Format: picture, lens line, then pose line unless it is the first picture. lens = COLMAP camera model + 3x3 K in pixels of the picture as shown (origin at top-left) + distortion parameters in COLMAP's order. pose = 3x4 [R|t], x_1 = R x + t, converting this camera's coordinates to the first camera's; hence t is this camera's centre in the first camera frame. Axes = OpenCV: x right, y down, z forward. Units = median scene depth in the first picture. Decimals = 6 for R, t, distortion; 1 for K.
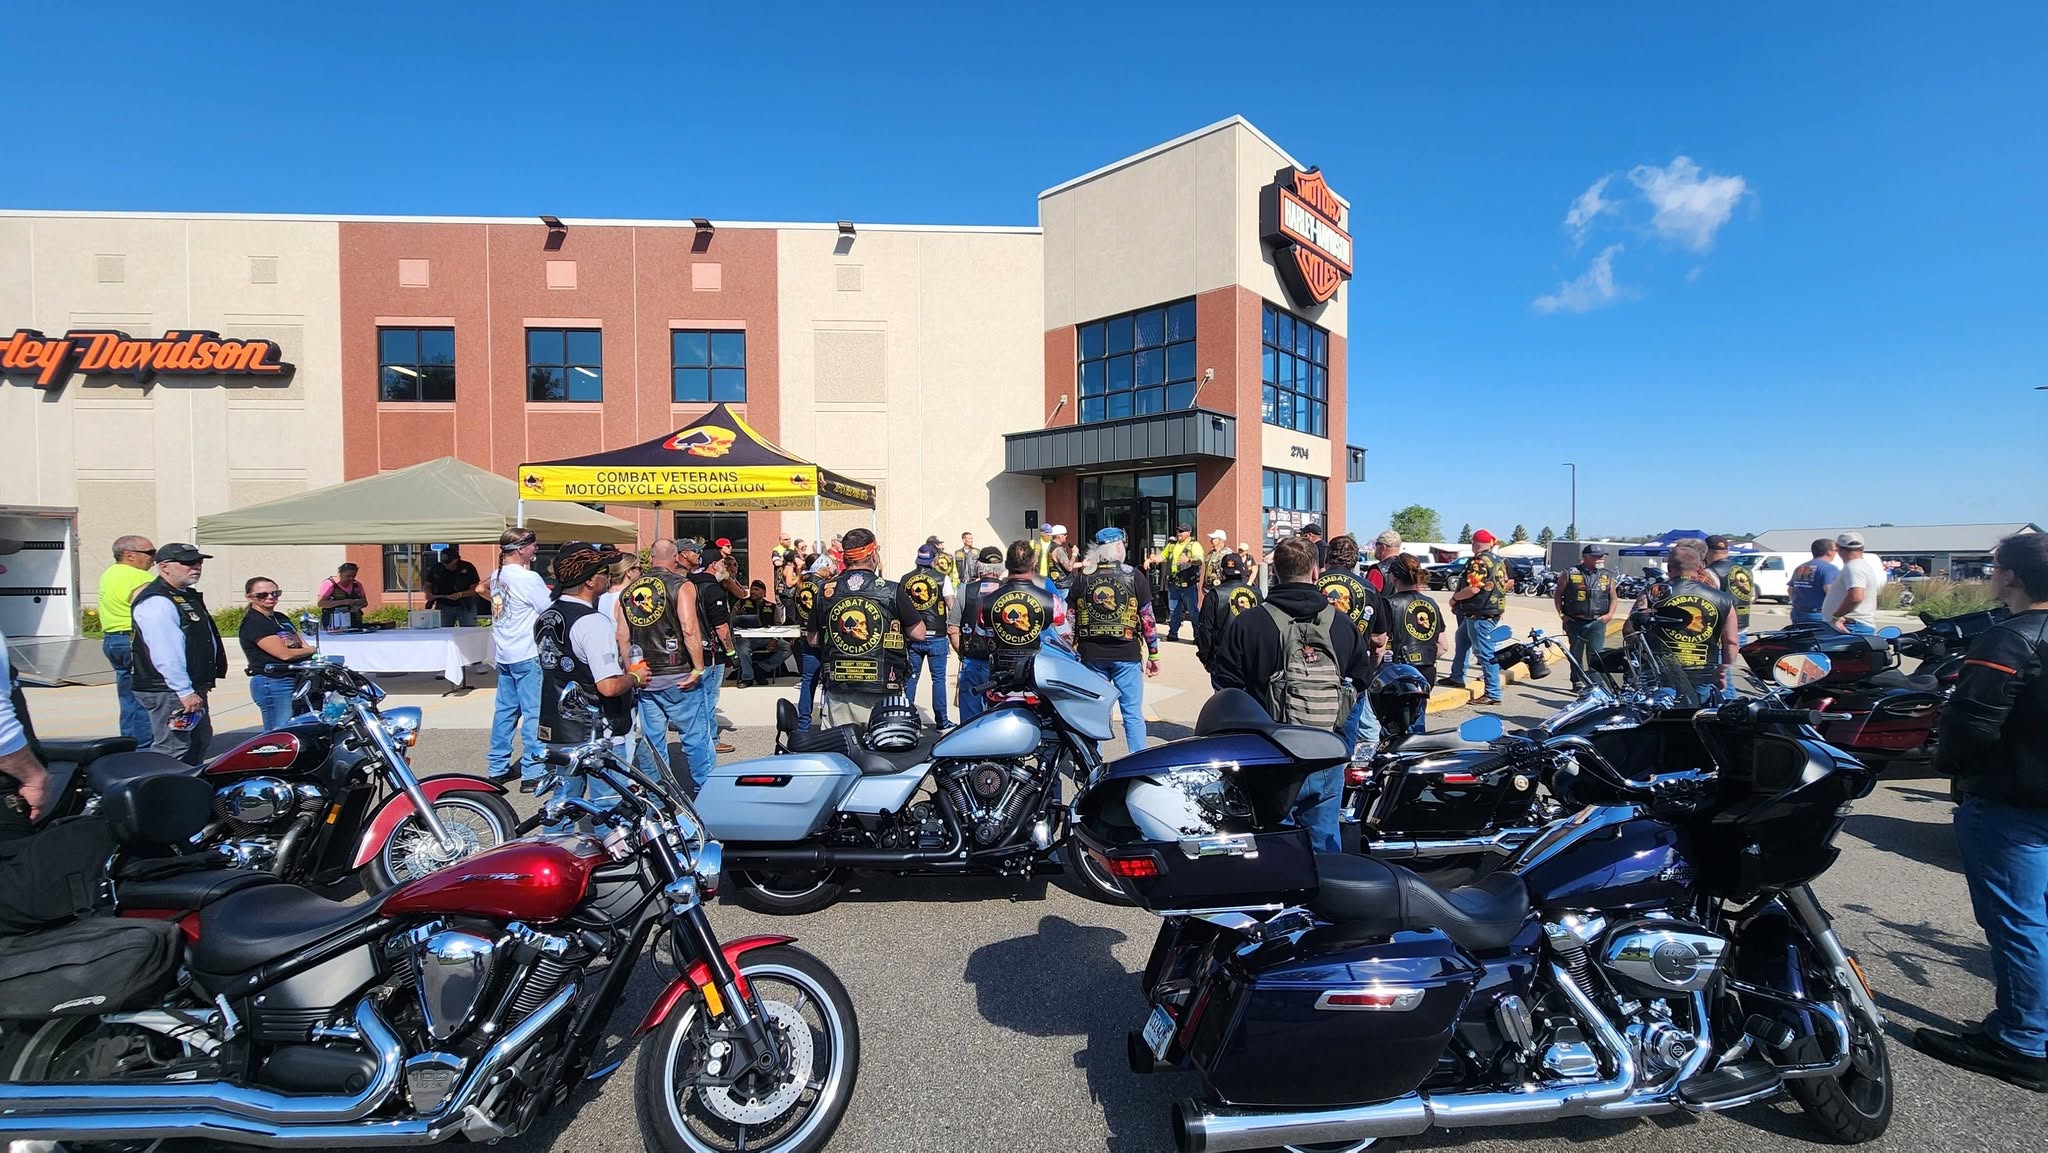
lens RADIAL K [[821.3, 0, 1024.0], [0, 821.3, 576.5], [0, 0, 1]] dist [-0.001766, -0.000250]
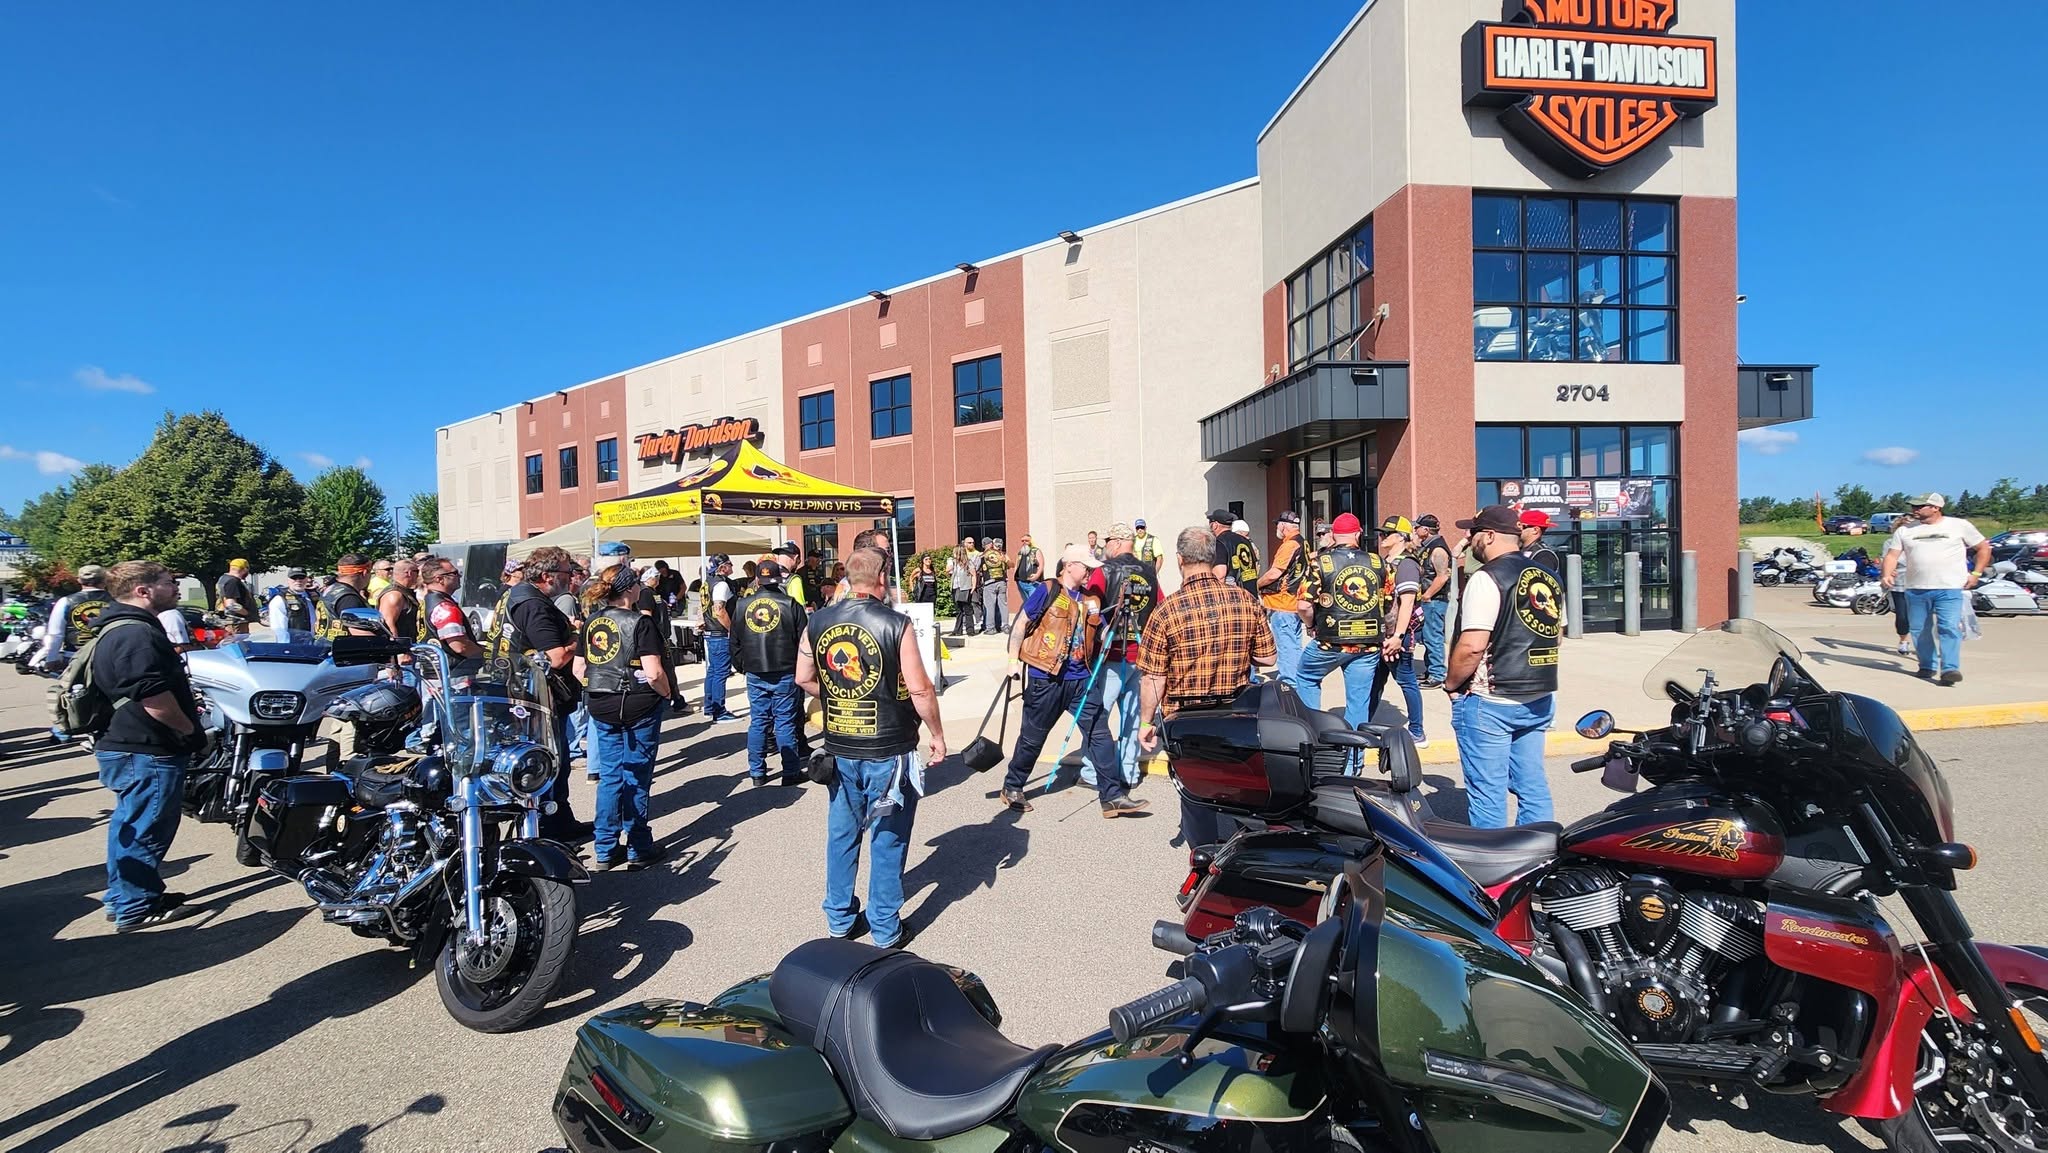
lens RADIAL K [[821.3, 0, 1024.0], [0, 821.3, 576.5], [0, 0, 1]] dist [-0.001766, -0.000250]
pose [[0.766790, -0.001577, -0.641896, 0.397215], [0.005439, 0.999977, 0.004041, -0.004840], [0.641875, -0.006590, 0.766781, 0.173541]]
